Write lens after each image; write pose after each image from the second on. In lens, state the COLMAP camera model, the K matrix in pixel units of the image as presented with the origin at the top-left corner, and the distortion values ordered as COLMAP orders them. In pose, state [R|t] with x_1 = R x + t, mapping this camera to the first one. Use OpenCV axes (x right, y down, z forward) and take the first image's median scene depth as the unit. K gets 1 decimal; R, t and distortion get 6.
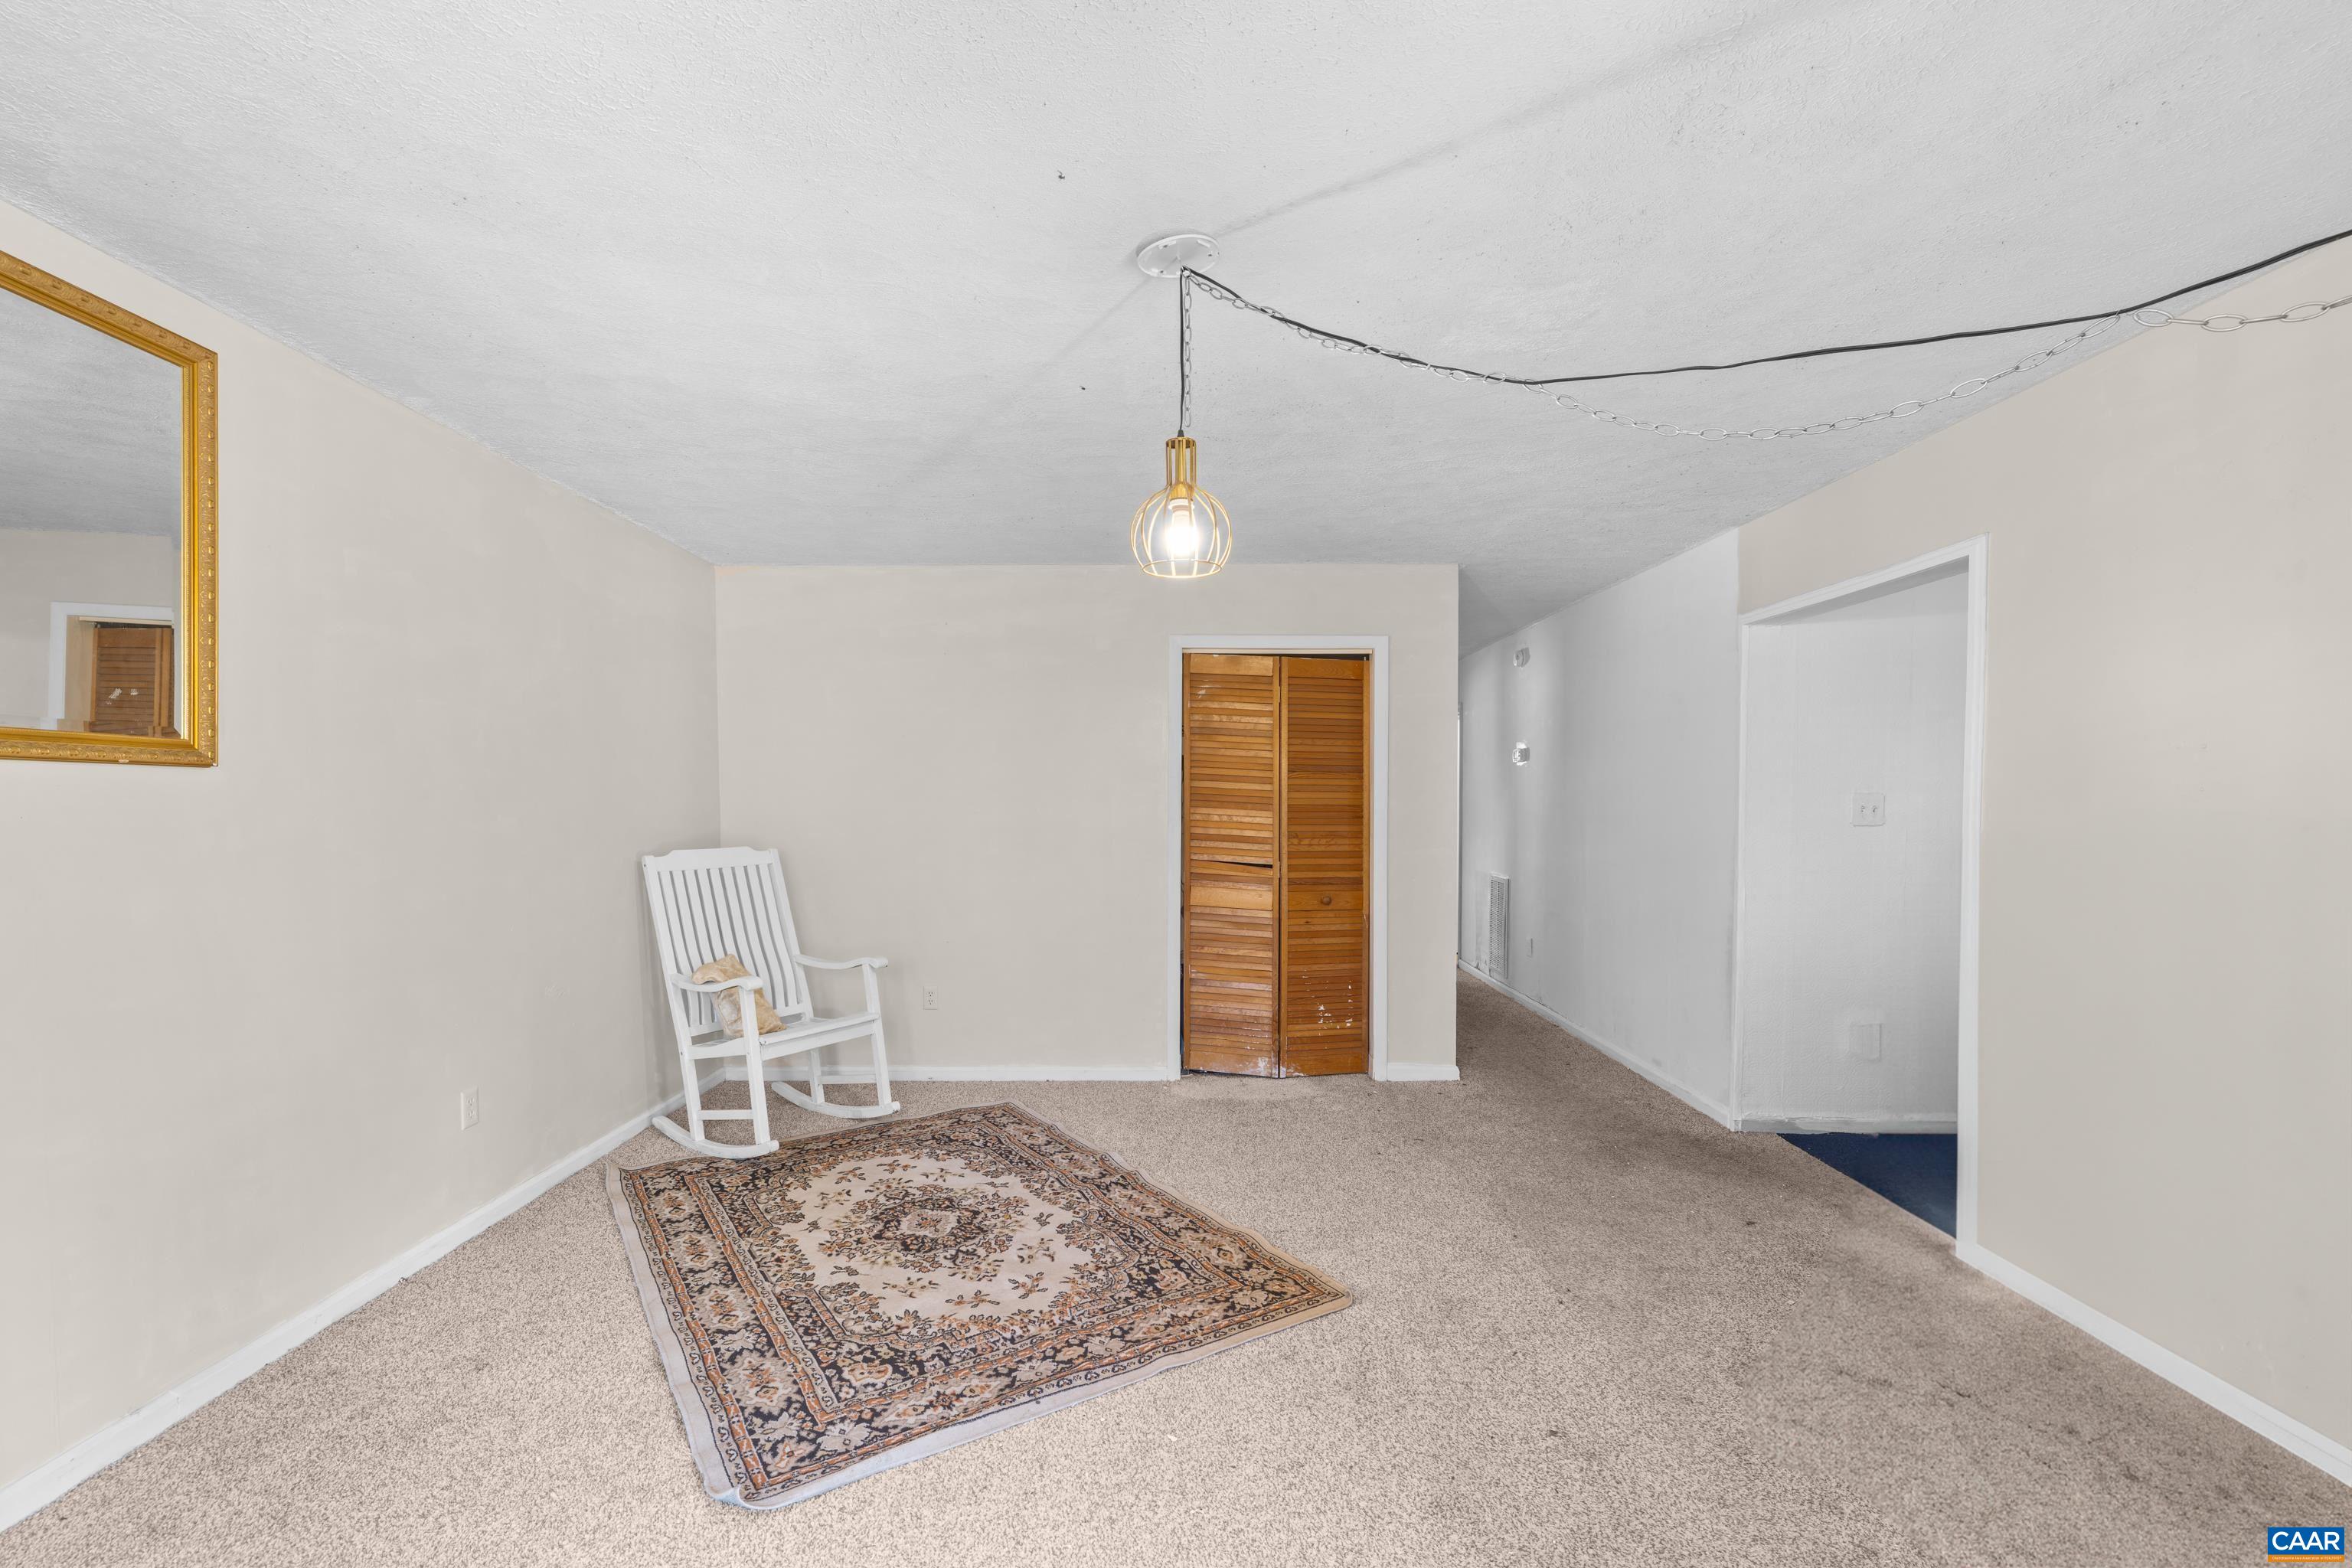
lens RADIAL K [[995.4, 0, 1163.4], [0, 995.4, 839.7], [0, 0, 1]] dist [-0.001813, 0.000361]
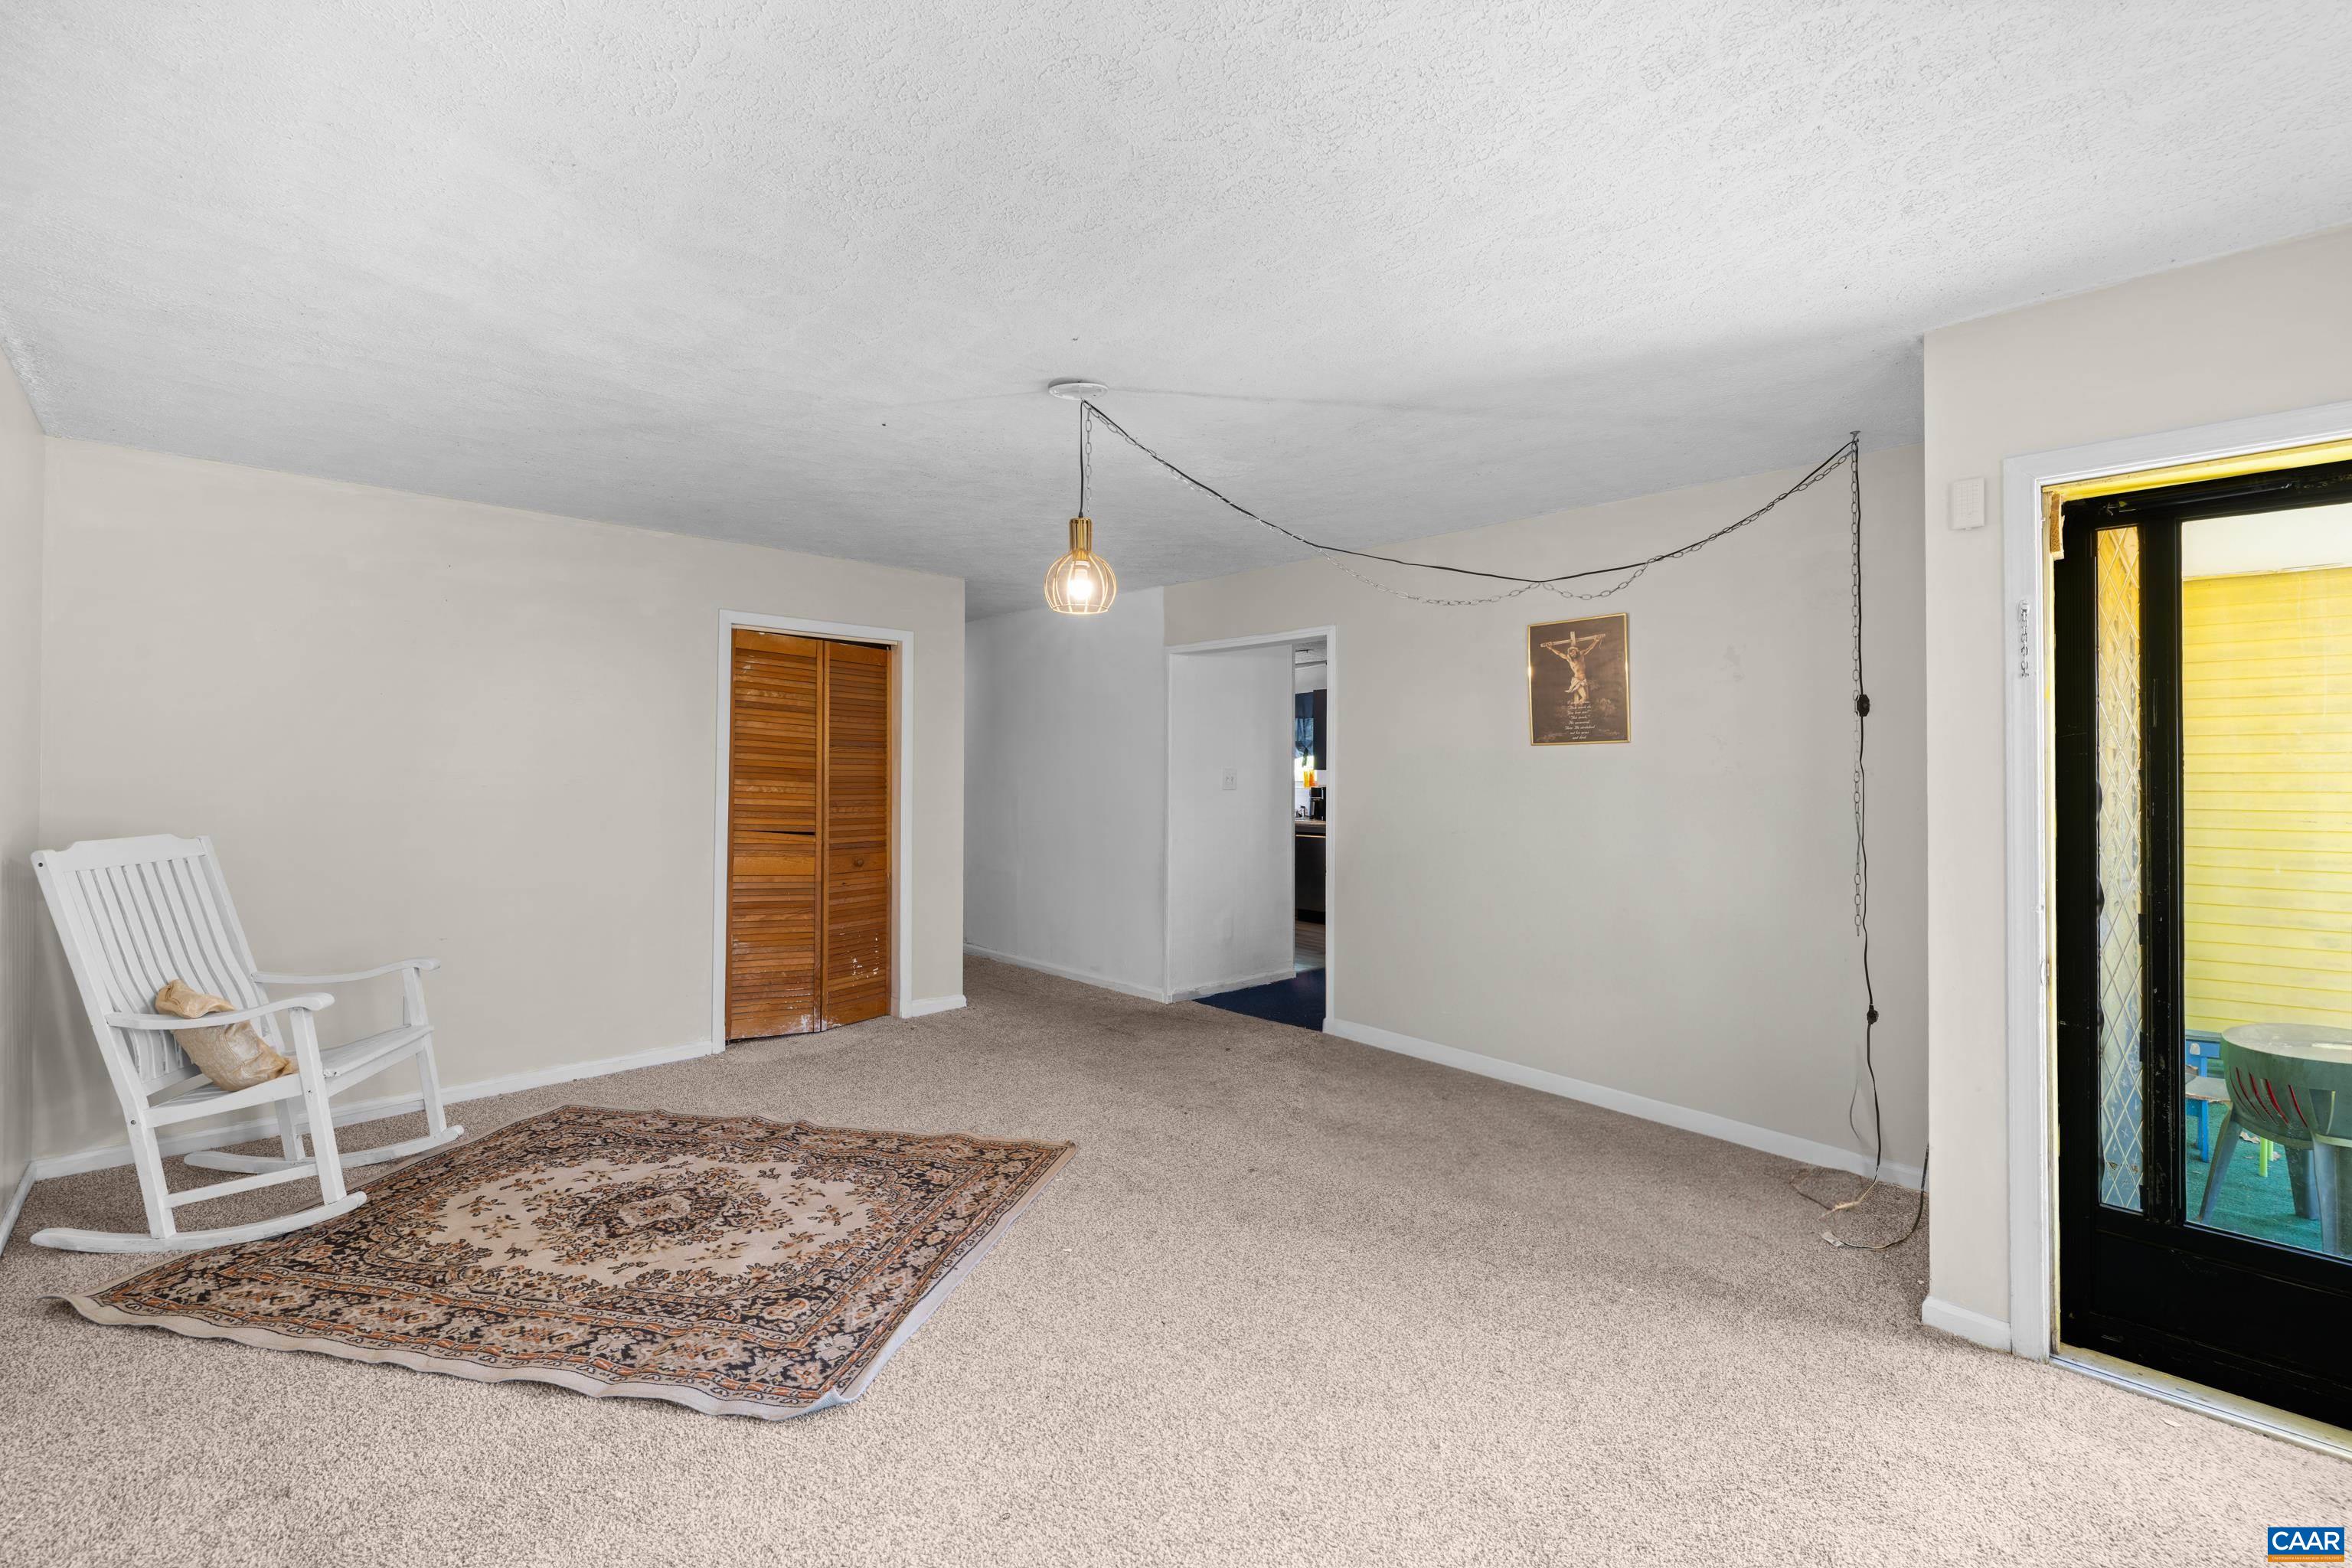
lens RADIAL K [[995.4, 0, 1162.2], [0, 995.4, 771.0], [0, 0, 1]] dist [-0.001813, 0.000361]
pose [[0.720000, 0.004568, 0.693959, -0.518604], [0.022588, 0.999294, -0.030014, 0.000137], [-0.693606, 0.037285, 0.719389, -0.047286]]
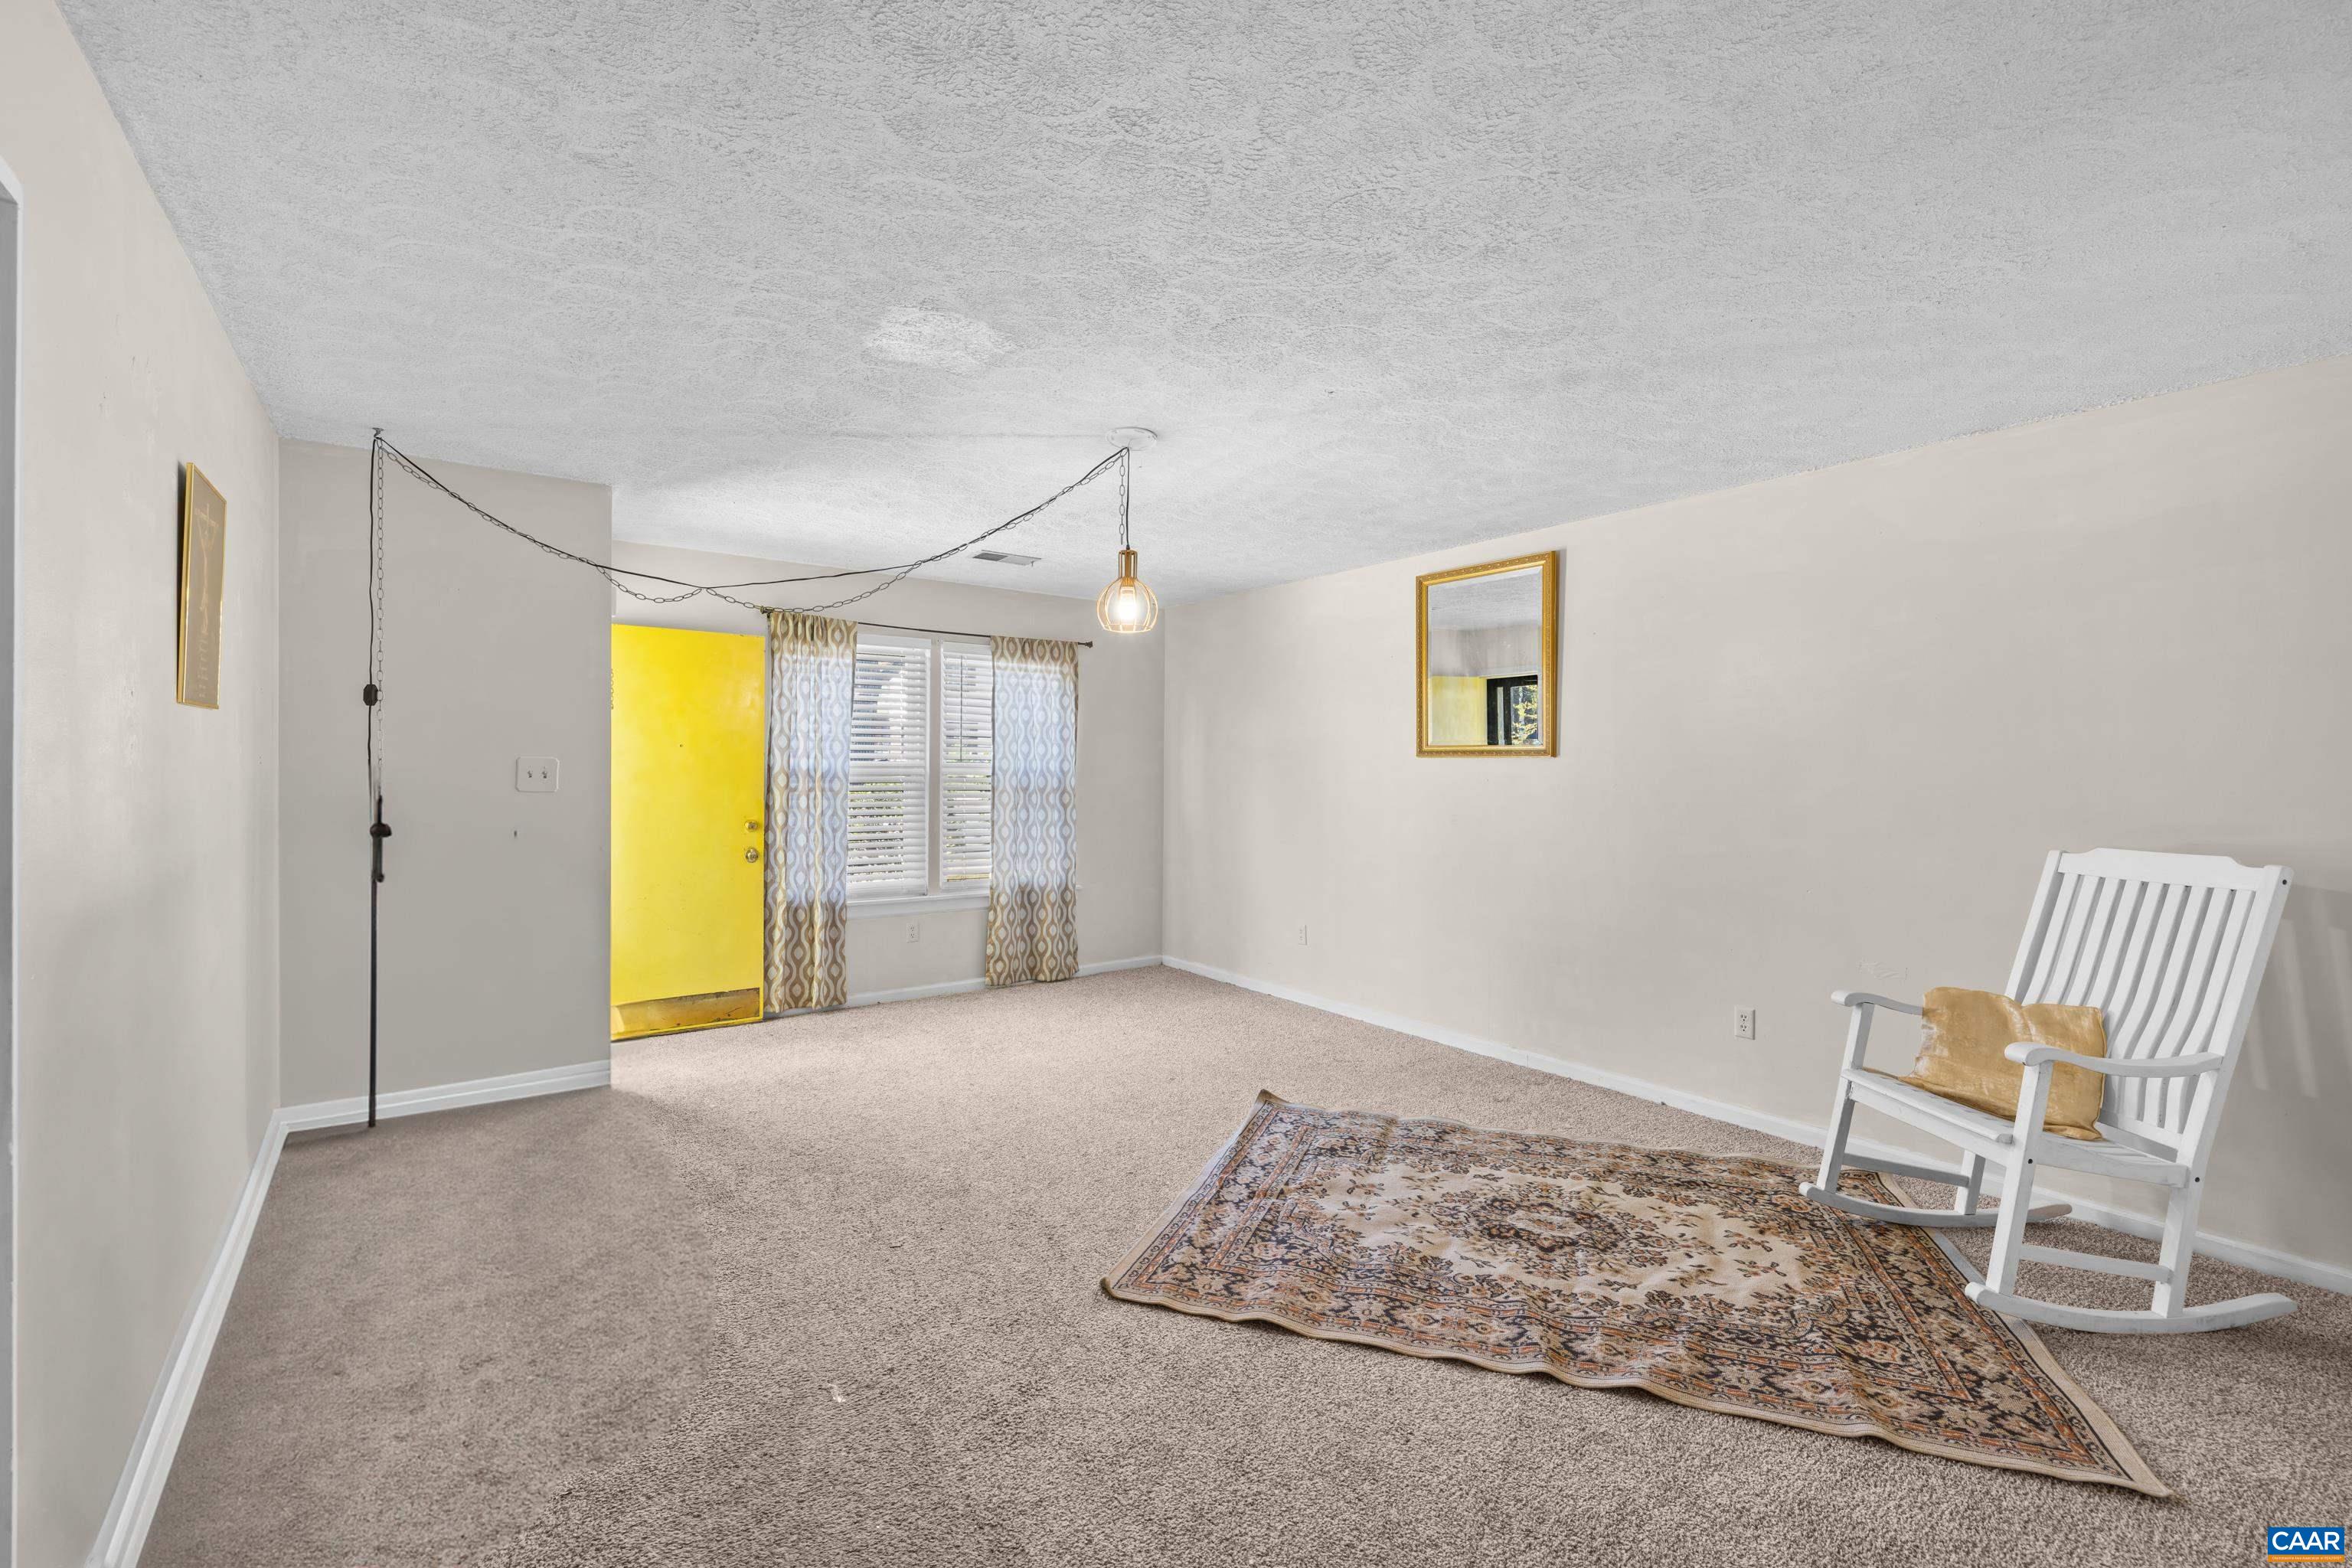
lens RADIAL K [[995.4, 0, 1177.2], [0, 995.4, 783.0], [0, 0, 1]] dist [-0.001813, 0.000361]
pose [[-0.792874, 0.002542, -0.609380, 0.571166], [-0.031255, 0.998506, 0.044831, -0.057162], [0.608583, 0.054592, -0.791610, 1.414776]]
